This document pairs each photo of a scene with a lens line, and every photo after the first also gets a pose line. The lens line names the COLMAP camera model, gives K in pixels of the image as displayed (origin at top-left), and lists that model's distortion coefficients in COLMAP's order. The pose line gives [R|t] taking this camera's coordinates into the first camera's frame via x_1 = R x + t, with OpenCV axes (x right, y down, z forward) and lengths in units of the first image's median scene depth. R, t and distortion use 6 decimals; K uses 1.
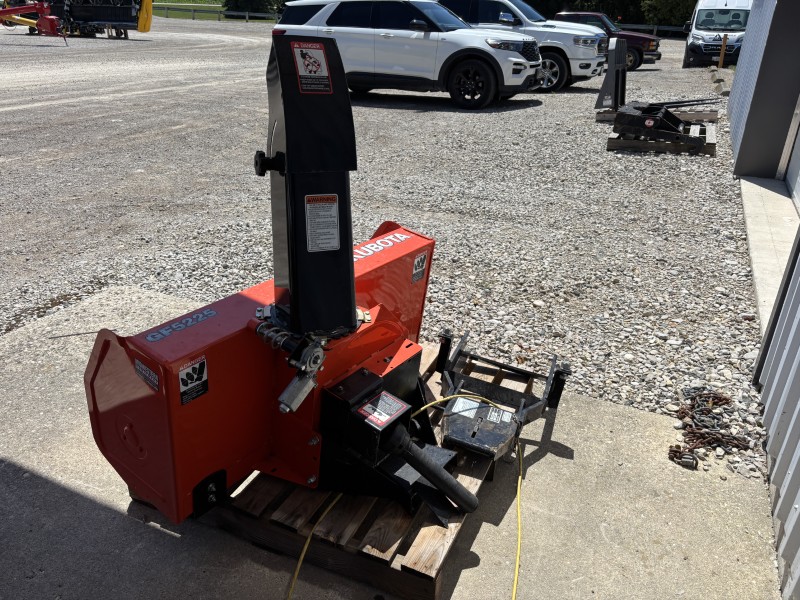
lens RADIAL K [[606.8, 0, 400.1], [0, 606.8, 313.0], [0, 0, 1]] dist [0.059115, -0.065680]
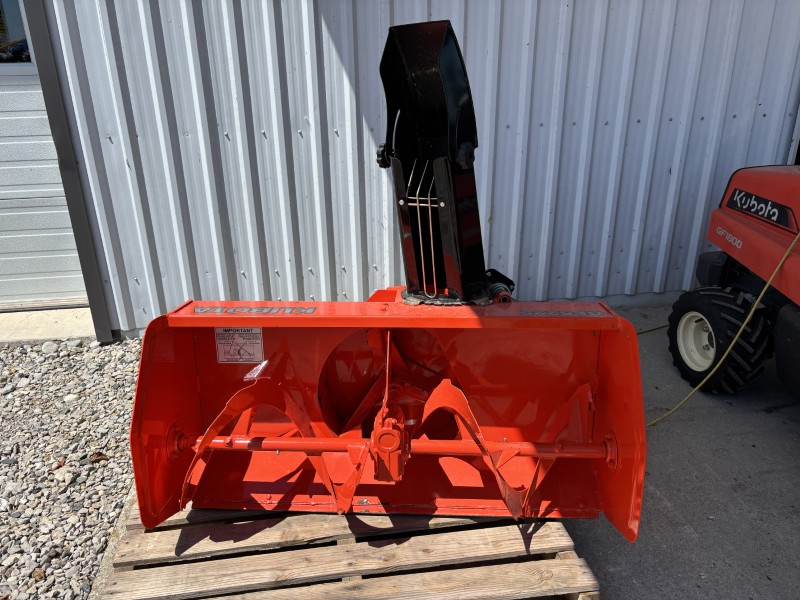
lens RADIAL K [[606.1, 0, 392.7], [0, 606.1, 303.8], [0, 0, 1]] dist [0.046206, -0.046280]
pose [[-0.546079, -0.320971, 0.773806, -0.190519], [0.375324, 0.732061, 0.568523, -0.129348], [-0.748953, 0.600886, -0.279295, 0.291087]]
